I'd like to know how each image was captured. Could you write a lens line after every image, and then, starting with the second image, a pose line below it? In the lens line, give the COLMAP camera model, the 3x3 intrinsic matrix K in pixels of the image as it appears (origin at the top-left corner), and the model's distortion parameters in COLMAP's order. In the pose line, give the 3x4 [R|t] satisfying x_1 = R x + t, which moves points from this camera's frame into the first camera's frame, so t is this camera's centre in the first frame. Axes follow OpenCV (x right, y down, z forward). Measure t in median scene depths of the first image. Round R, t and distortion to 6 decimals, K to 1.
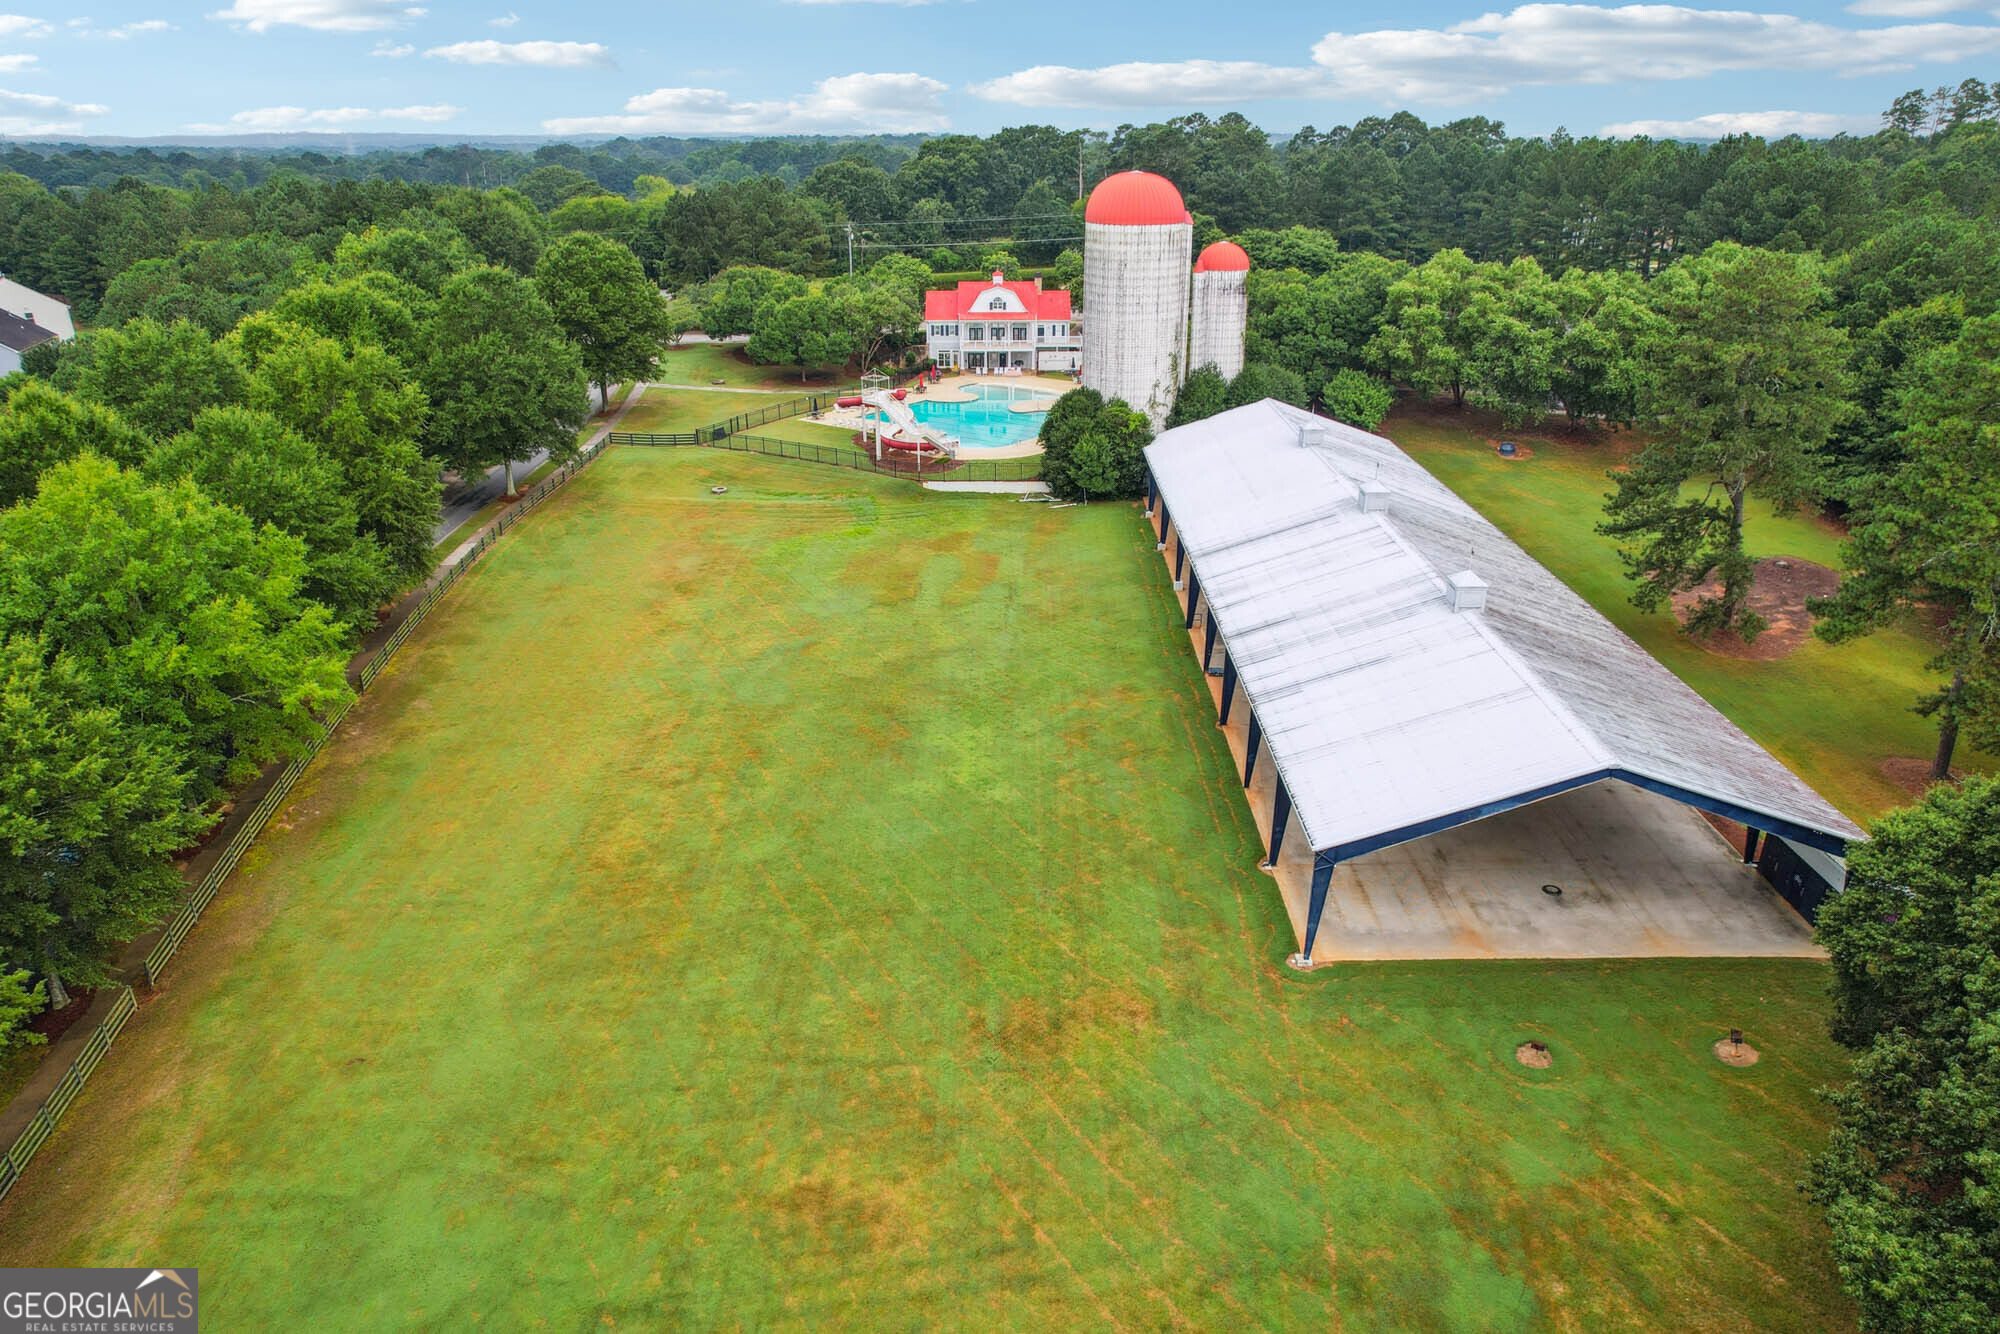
lens RADIAL K [[1330.7, 0, 1006.9], [0, 1330.7, 657.5], [0, 0, 1]] dist [-0.003804, -0.000082]
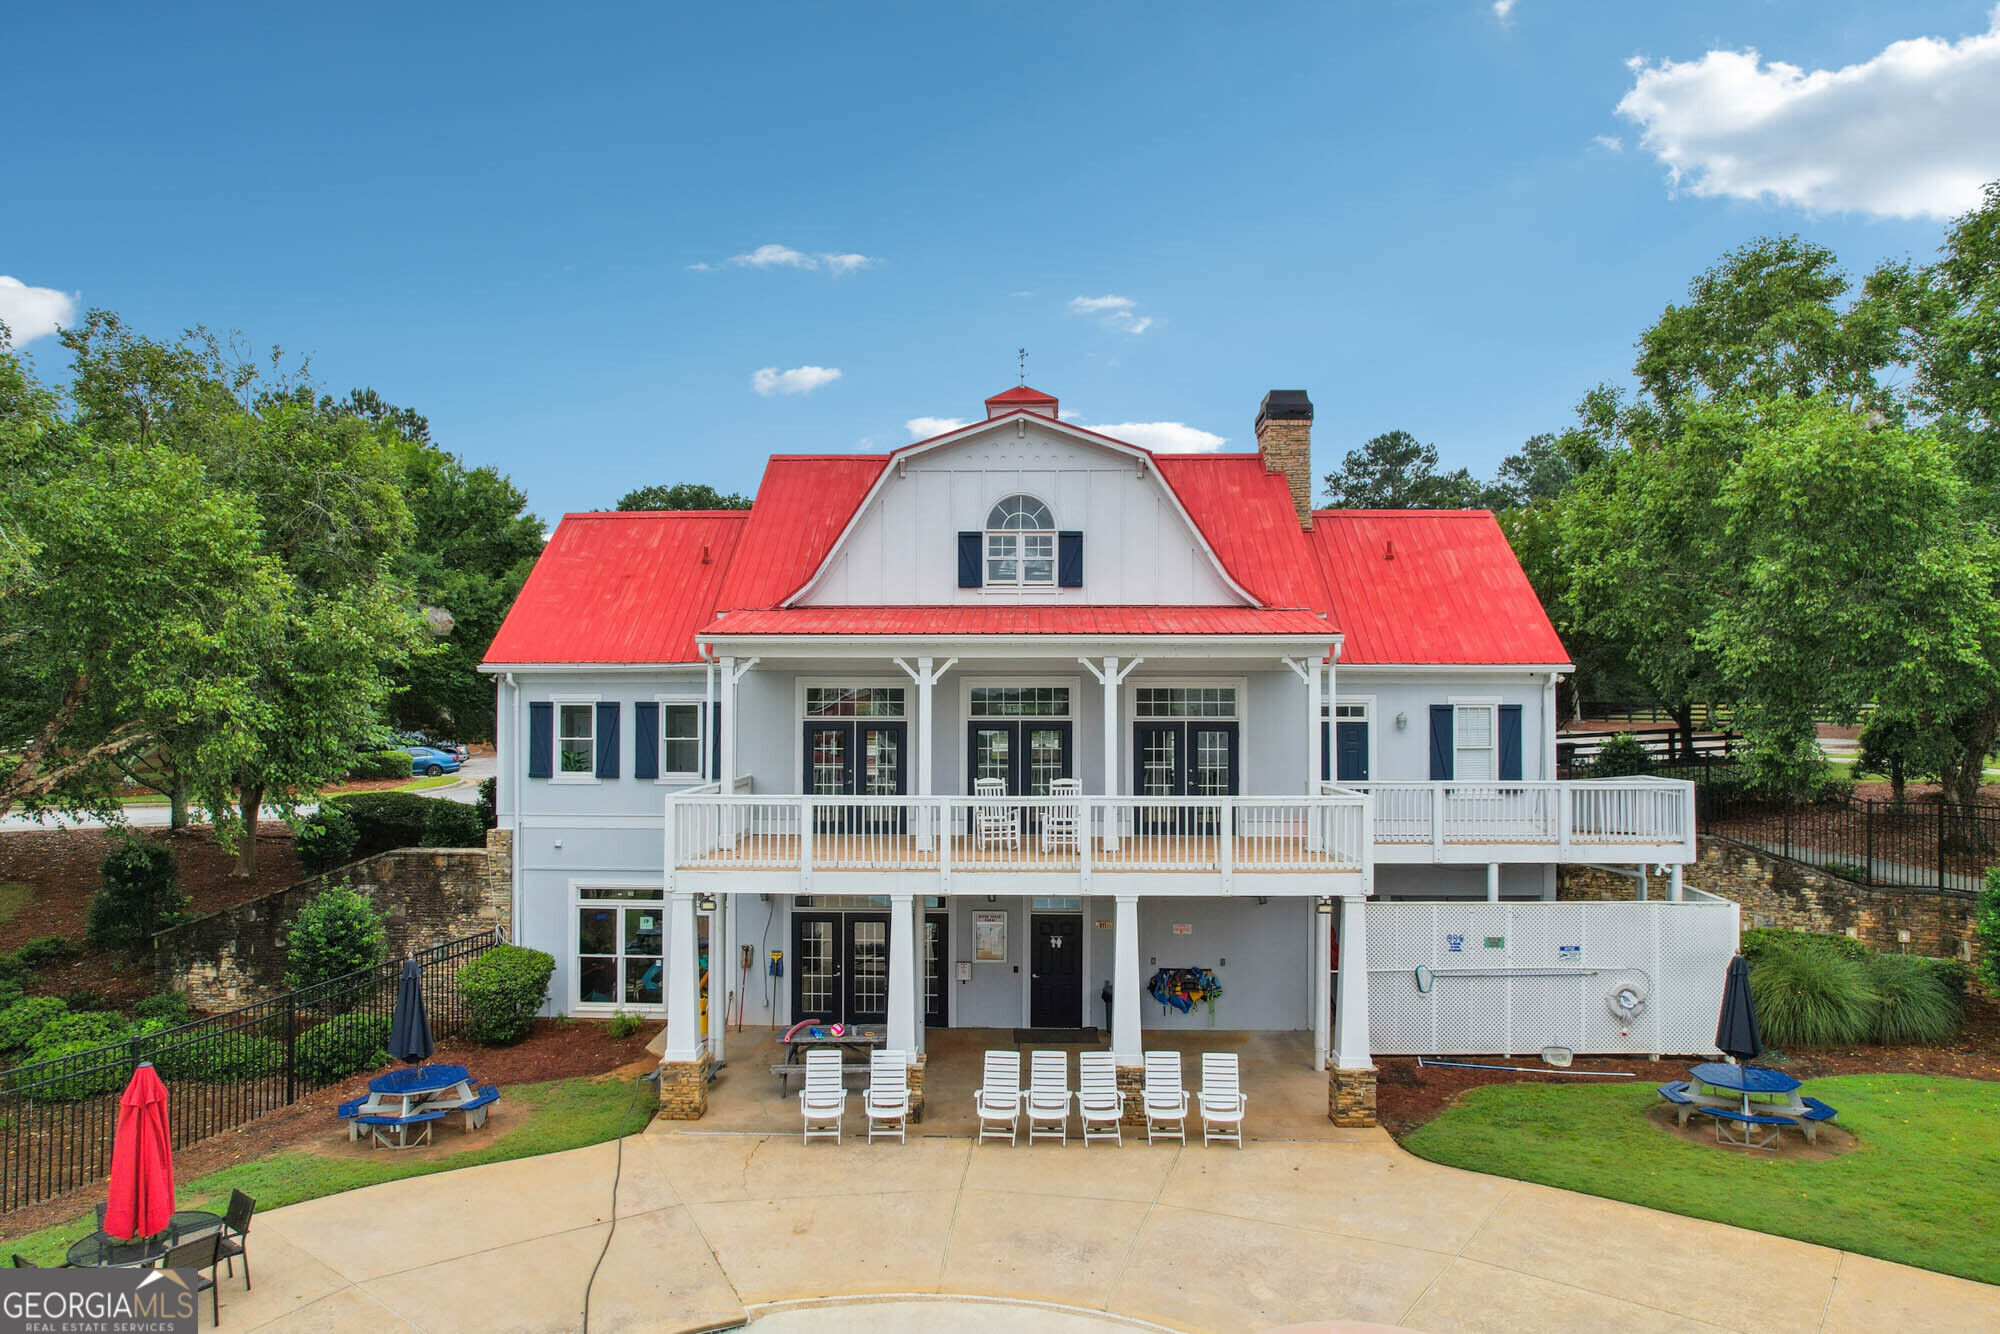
lens RADIAL K [[1330.7, 0, 1006.9], [0, 1330.7, 657.5], [0, 0, 1]] dist [-0.003804, -0.000082]
pose [[0.999570, 0.000078, -0.029321, -0.004198], [-0.011609, 0.919327, -0.393324, -0.202834], [0.026925, 0.393495, 0.918932, 0.881210]]
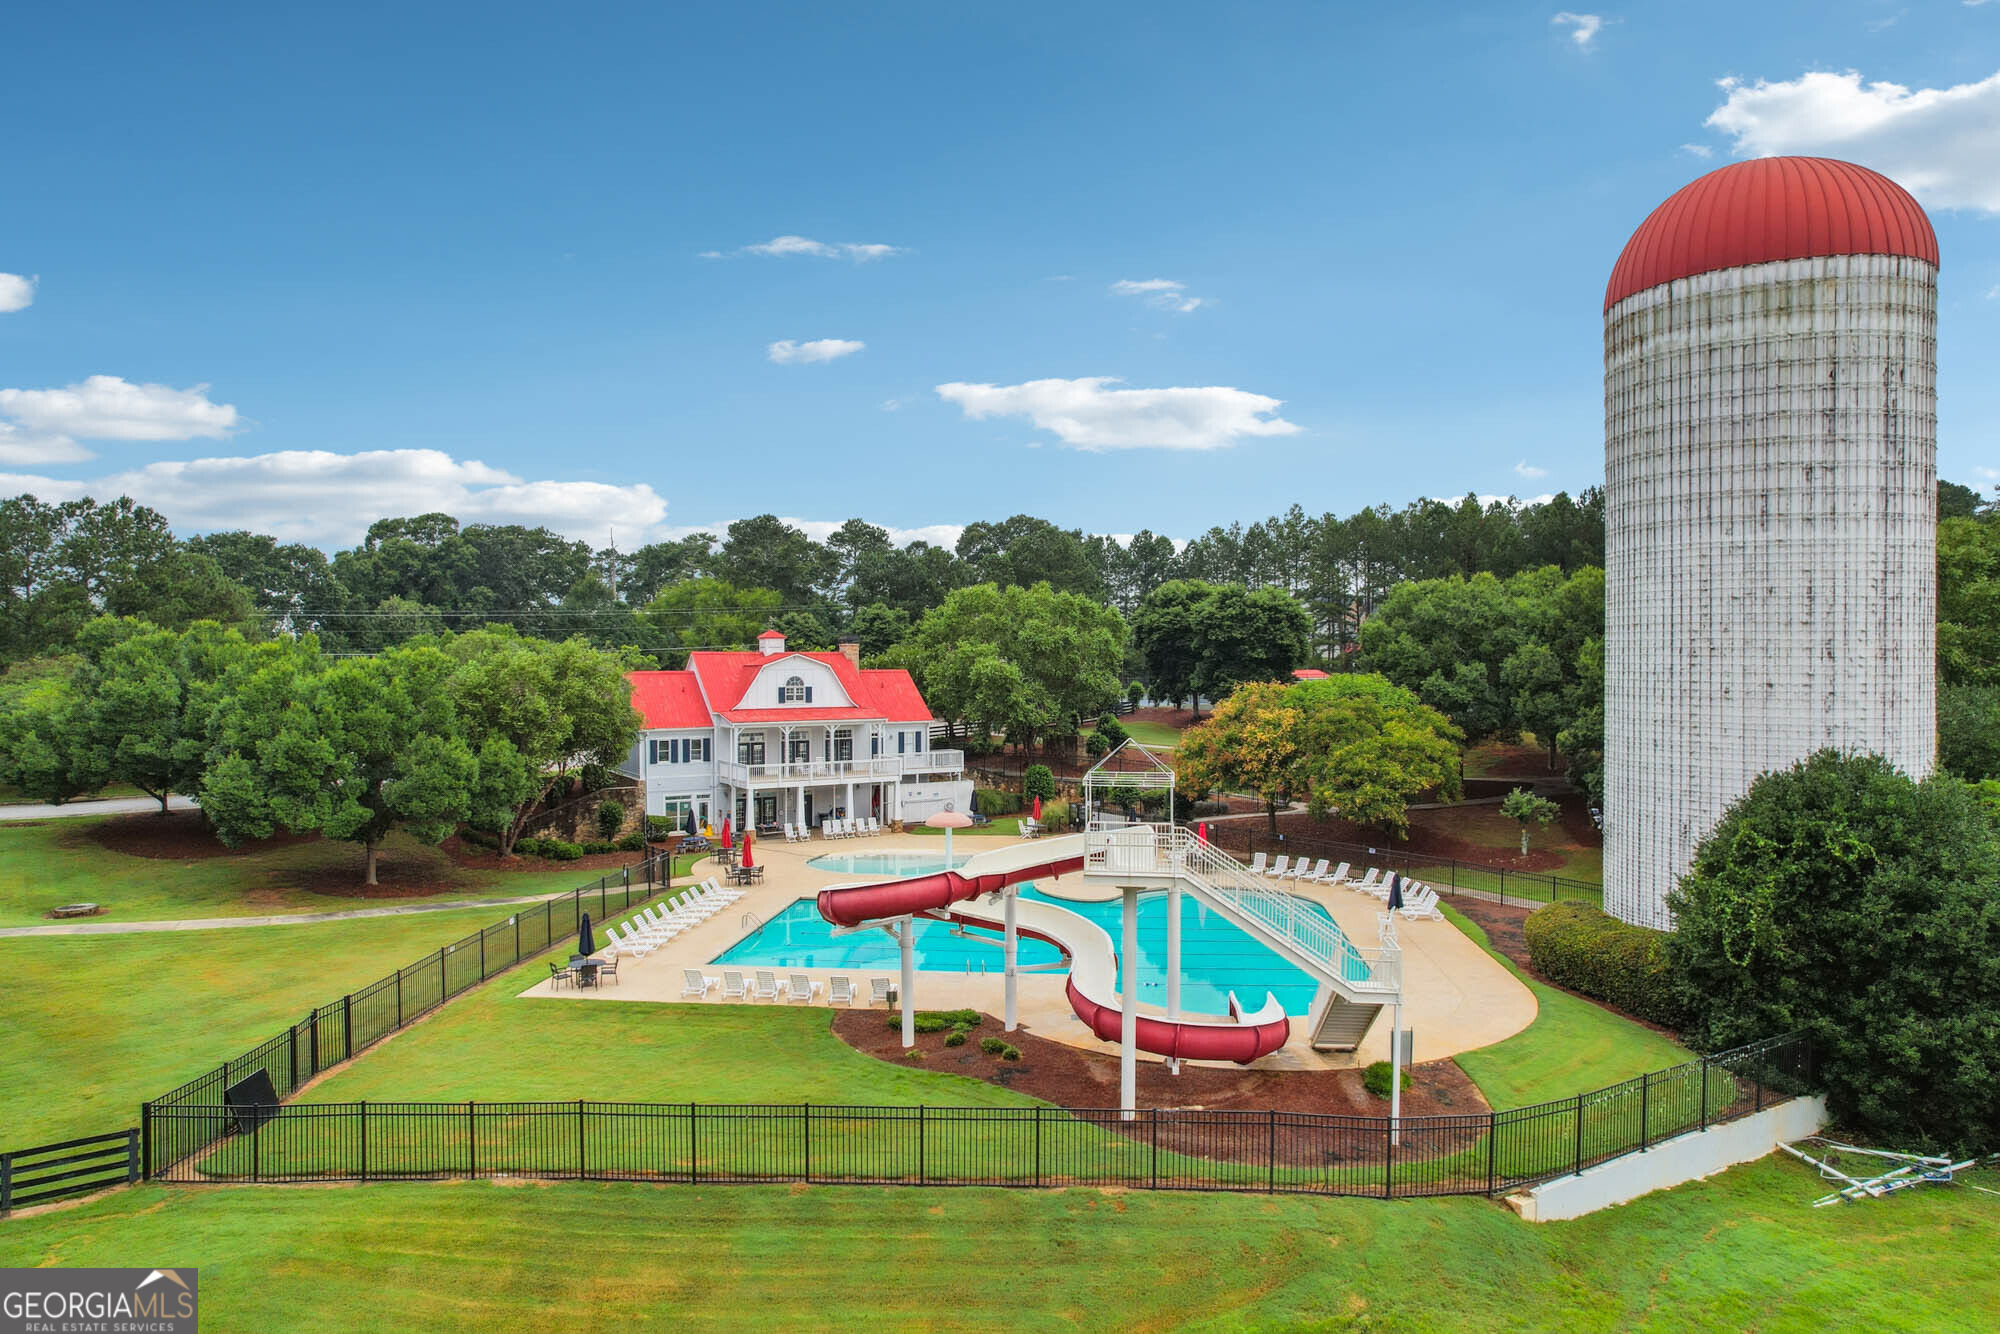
lens RADIAL K [[1330.7, 0, 1006.9], [0, 1330.7, 657.5], [0, 0, 1]] dist [-0.003804, -0.000082]
pose [[0.870004, -0.003251, 0.493034, -0.172483], [0.183624, 0.930178, -0.317887, -0.114214], [-0.457576, 0.367096, 0.809855, 0.582369]]
